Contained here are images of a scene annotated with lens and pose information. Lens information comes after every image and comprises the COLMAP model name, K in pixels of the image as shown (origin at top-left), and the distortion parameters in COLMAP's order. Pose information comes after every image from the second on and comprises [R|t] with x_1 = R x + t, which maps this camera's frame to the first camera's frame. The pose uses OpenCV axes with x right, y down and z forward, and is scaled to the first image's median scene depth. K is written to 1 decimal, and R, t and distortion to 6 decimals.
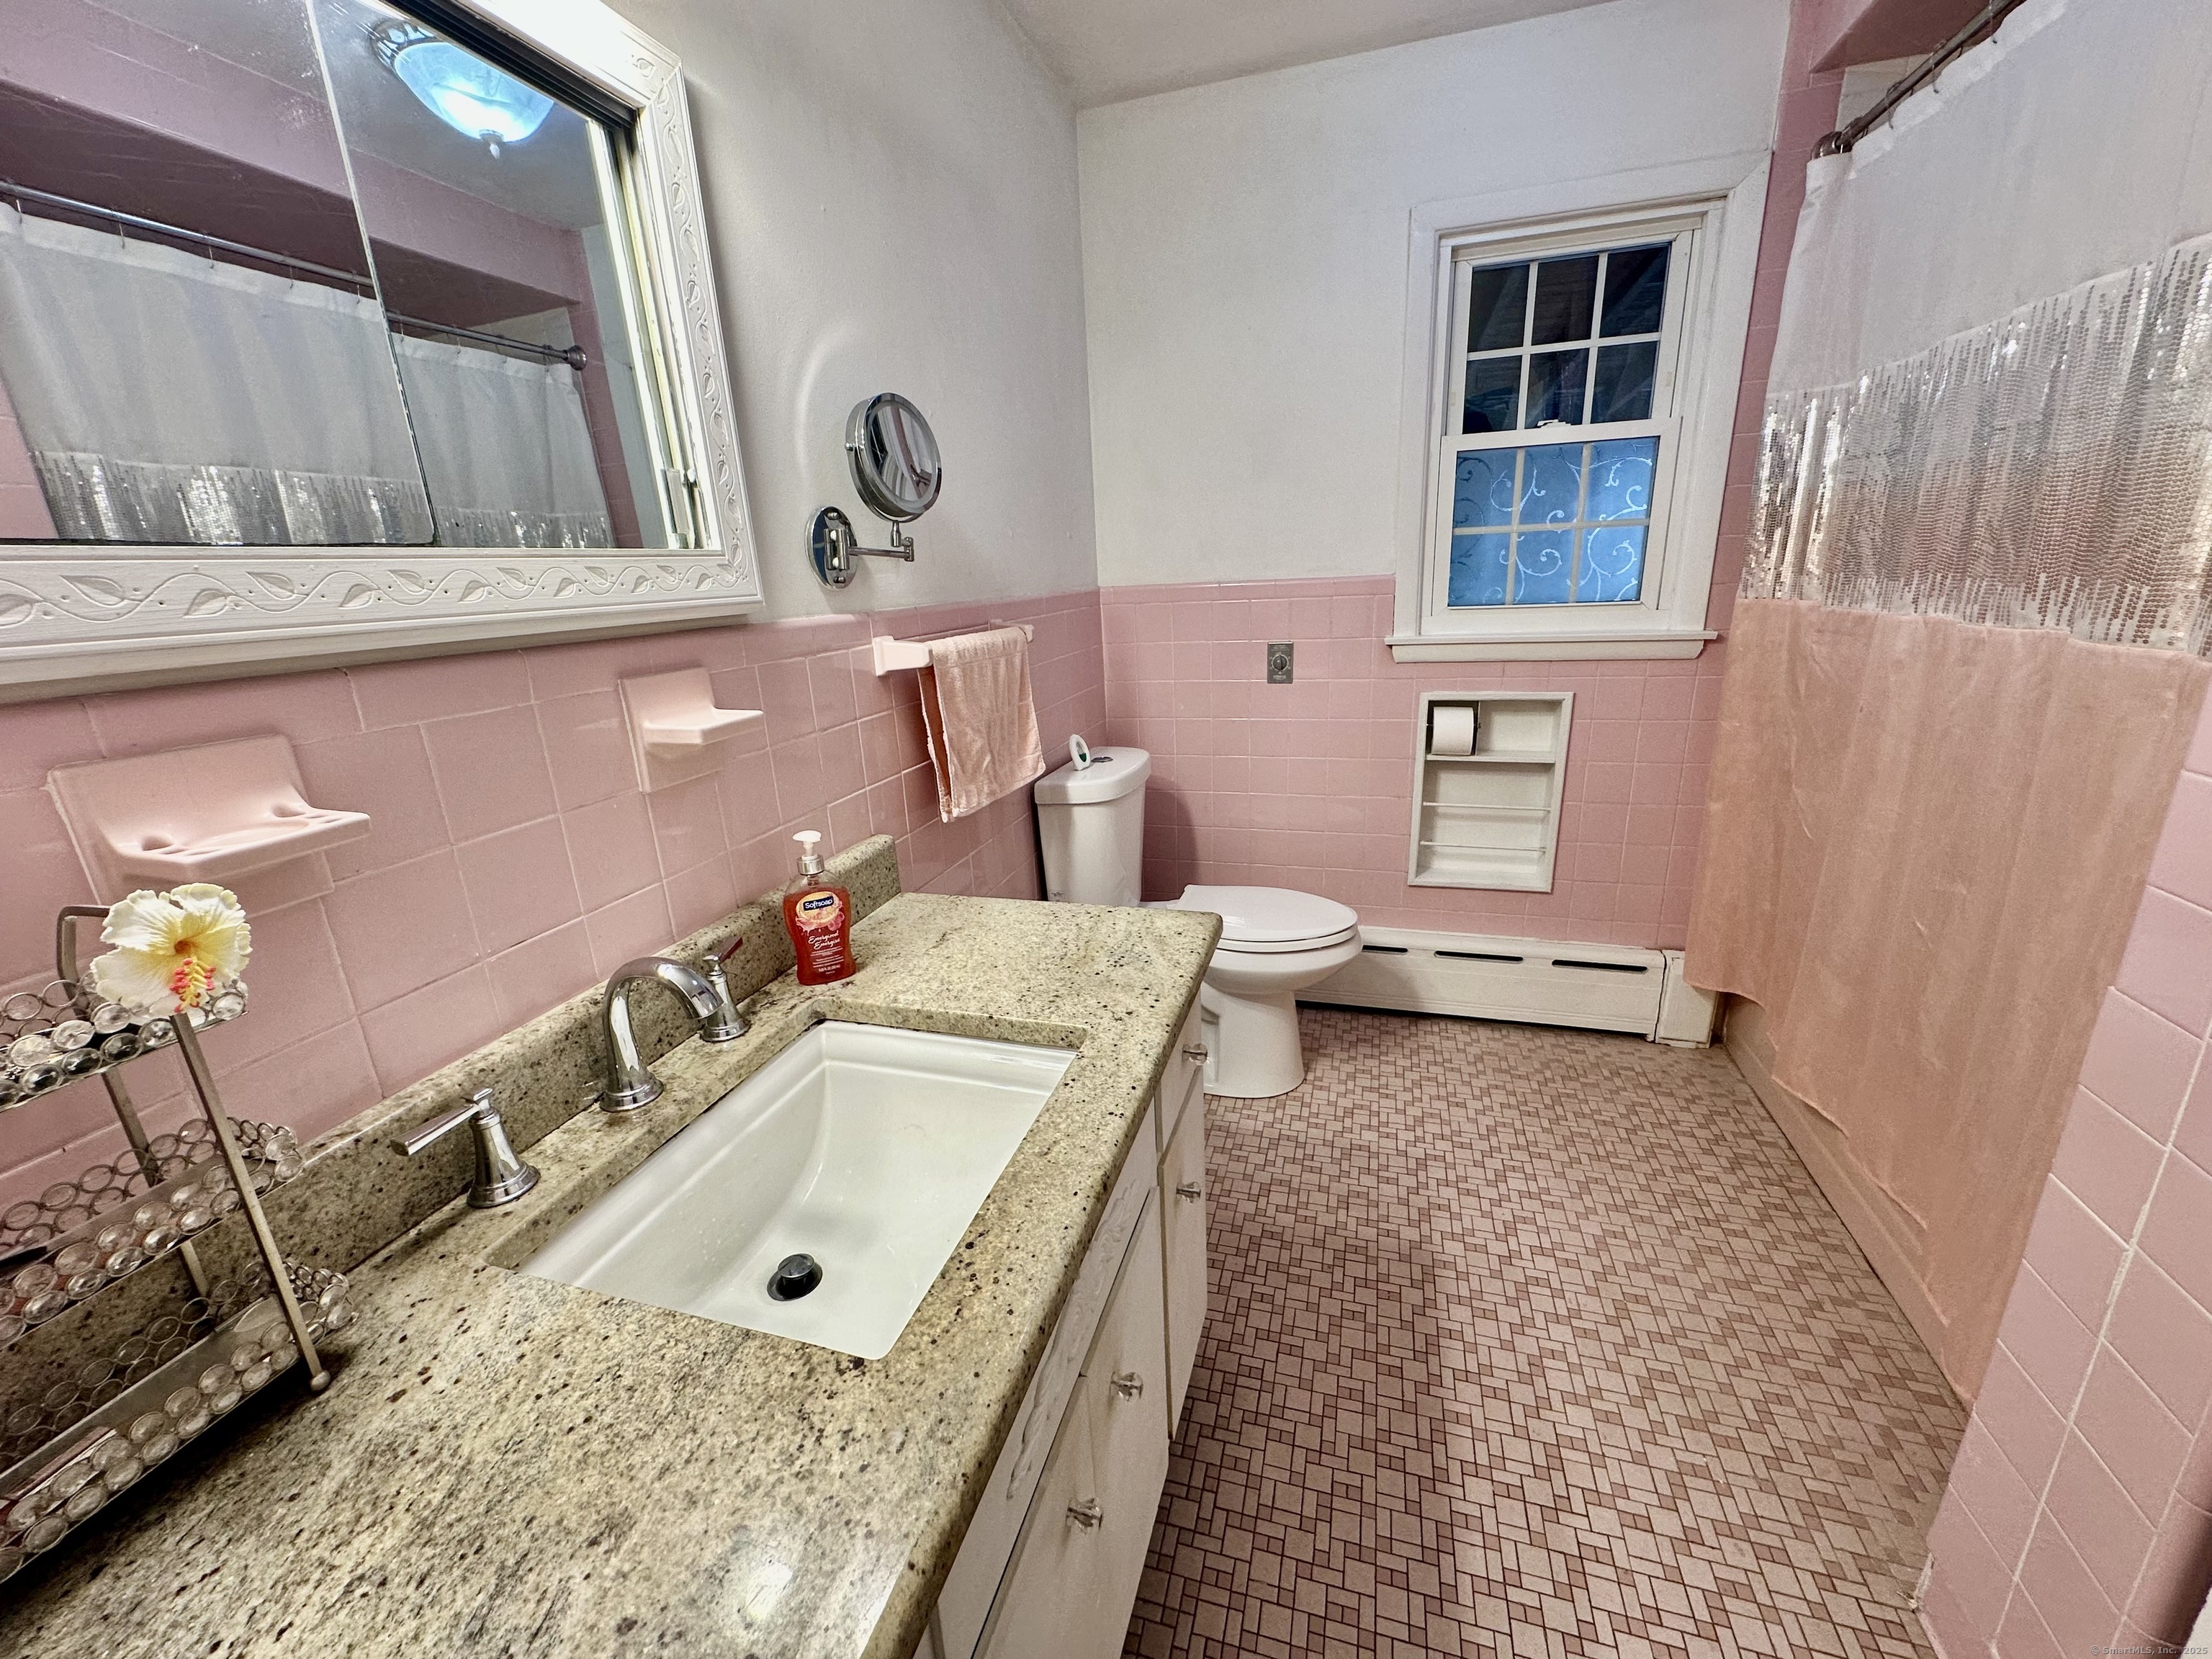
lens RADIAL K [[880.2, 0, 1108.1], [0, 880.2, 834.1], [0, 0, 1]] dist [-0.002122, 0.000109]
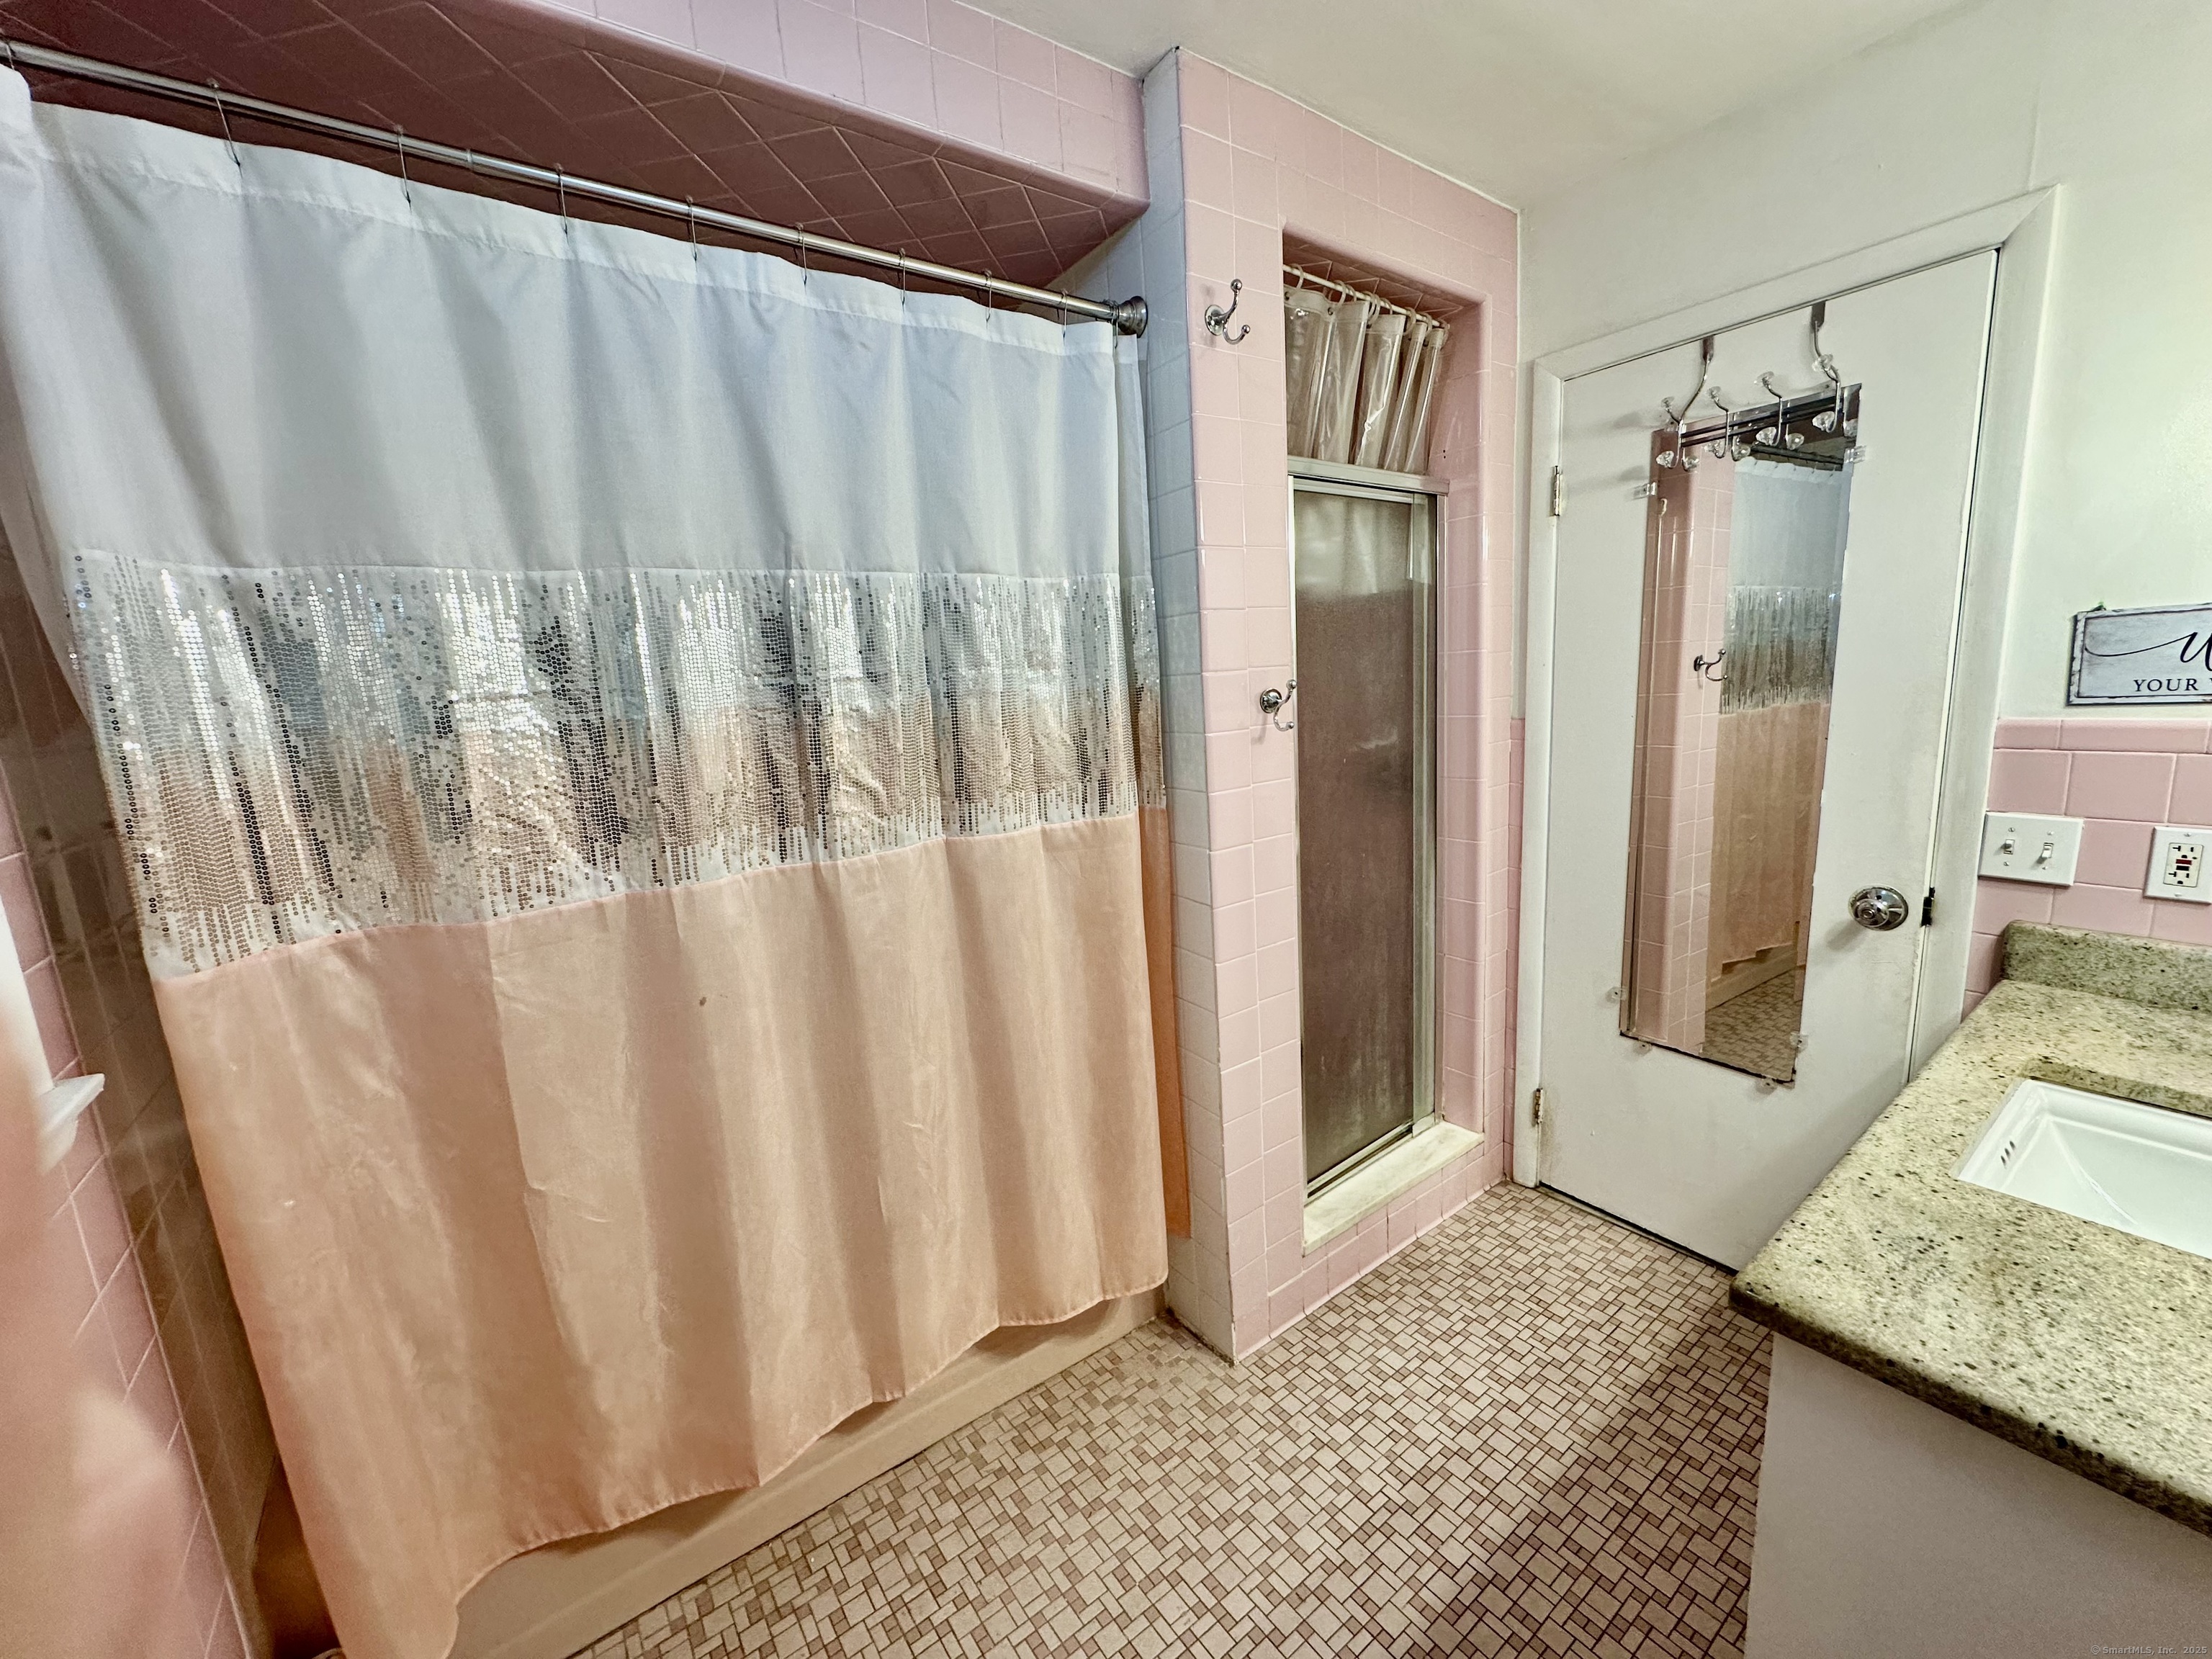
lens RADIAL K [[880.2, 0, 1110.5], [0, 880.2, 831.8], [0, 0, 1]] dist [-0.002122, 0.000109]
pose [[-0.794135, -0.004150, 0.607728, 0.102680], [0.266771, 0.896108, 0.354716, -0.587392], [-0.546062, 0.443817, -0.710523, 1.673237]]
